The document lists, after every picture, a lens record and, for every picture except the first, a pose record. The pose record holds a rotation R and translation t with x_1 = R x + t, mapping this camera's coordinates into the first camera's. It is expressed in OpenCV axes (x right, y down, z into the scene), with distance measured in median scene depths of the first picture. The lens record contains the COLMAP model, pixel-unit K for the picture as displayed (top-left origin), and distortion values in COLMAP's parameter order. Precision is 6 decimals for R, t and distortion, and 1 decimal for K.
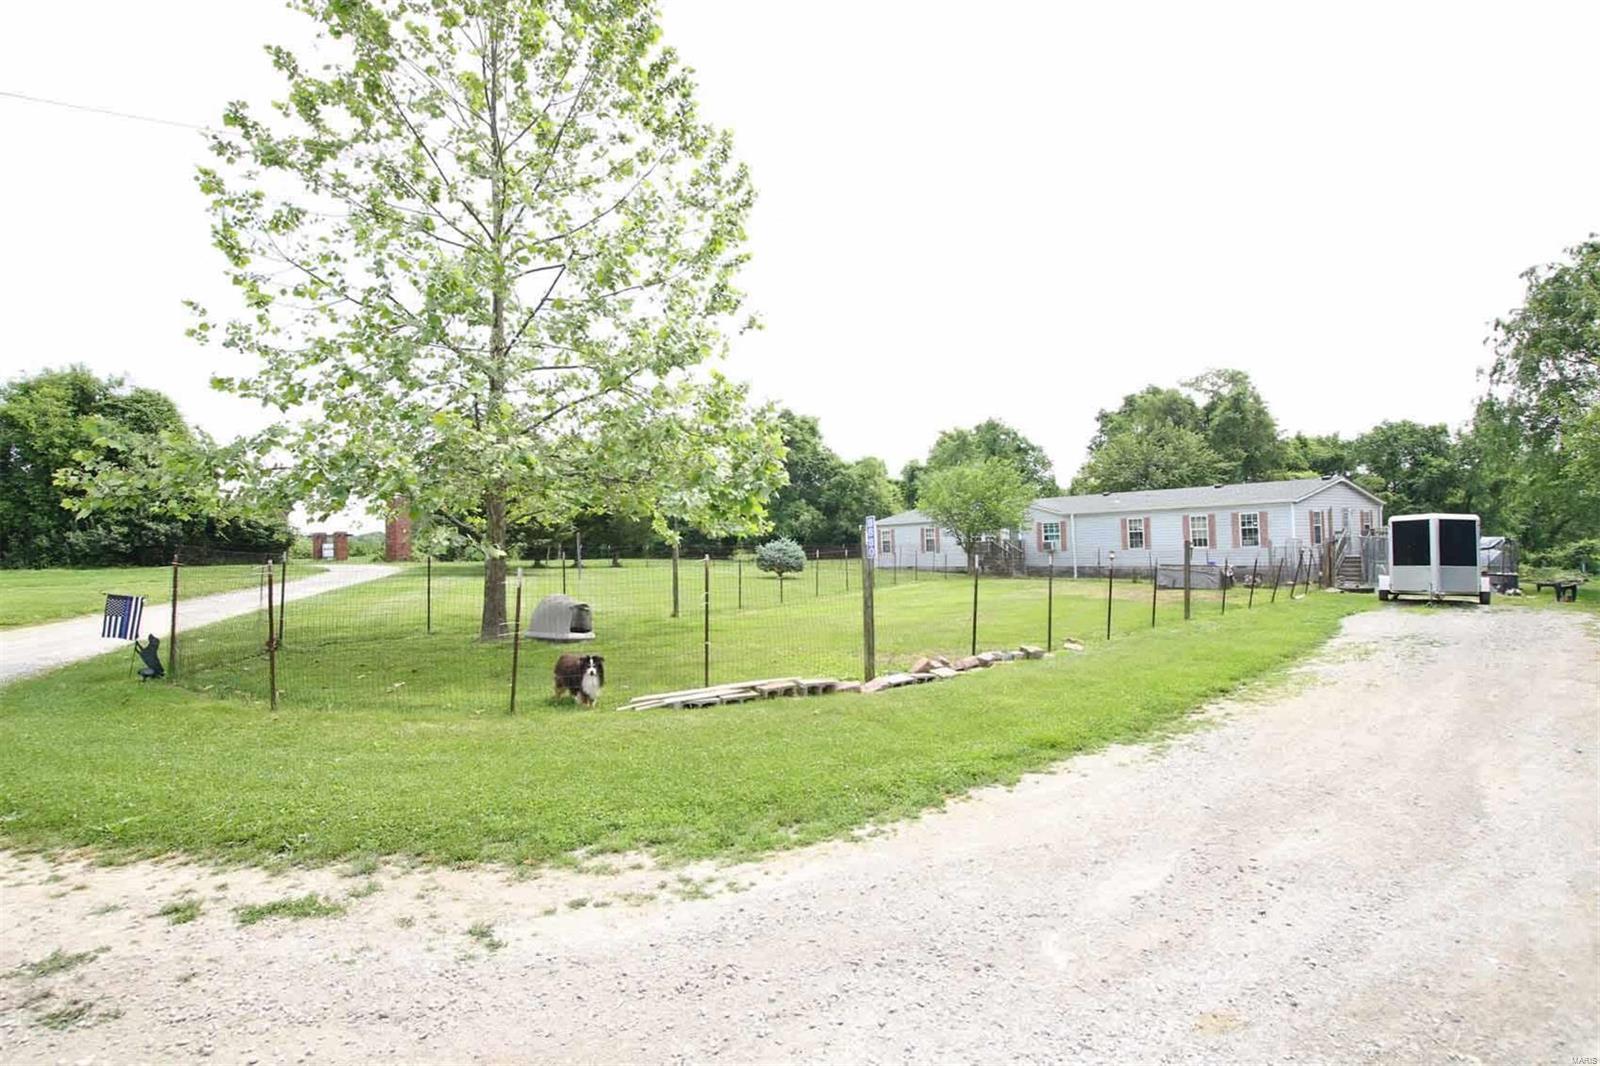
lens RADIAL K [[865.2, 0, 796.5], [0, 865.2, 534.5], [0, 0, 1]] dist [0.005076, 0.000452]
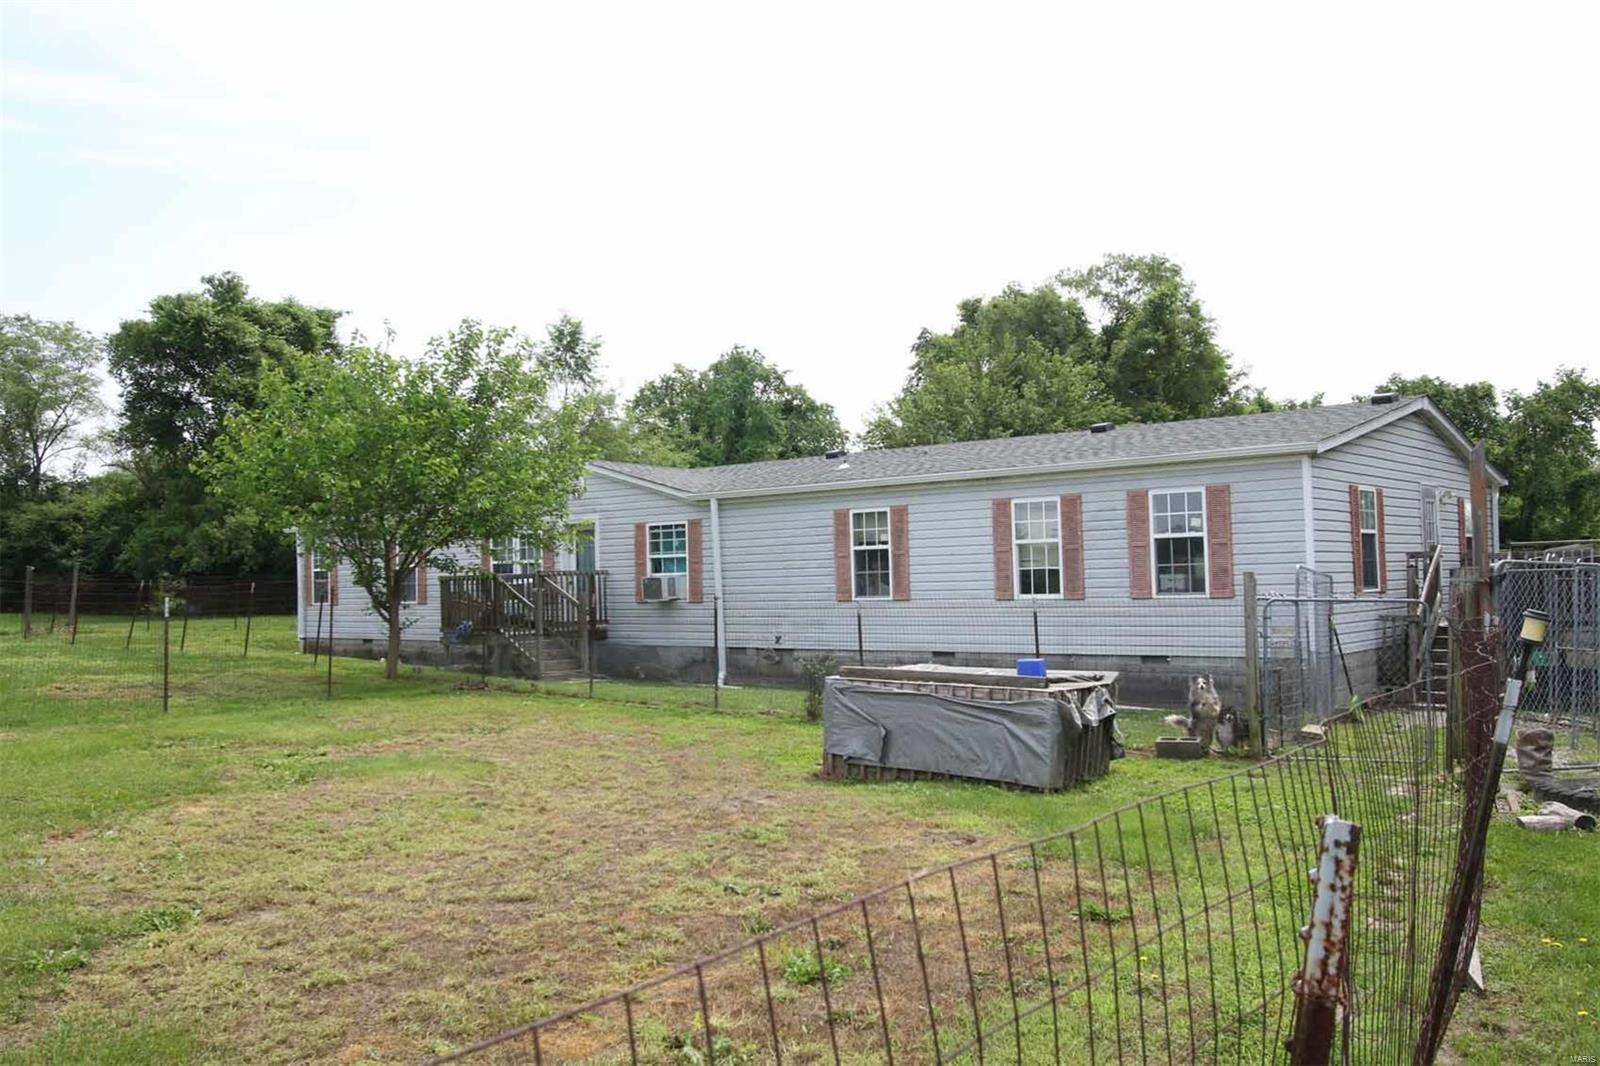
lens RADIAL K [[1331.1, 0, 801.2], [0, 1331.1, 535.0], [0, 0, 1]] dist [-0.009752, -0.001833]
pose [[0.979313, 0.015630, 0.201748, 0.145252], [-0.010524, 0.999597, -0.026358, 0.003059], [-0.202079, 0.023690, 0.979083, 0.276795]]
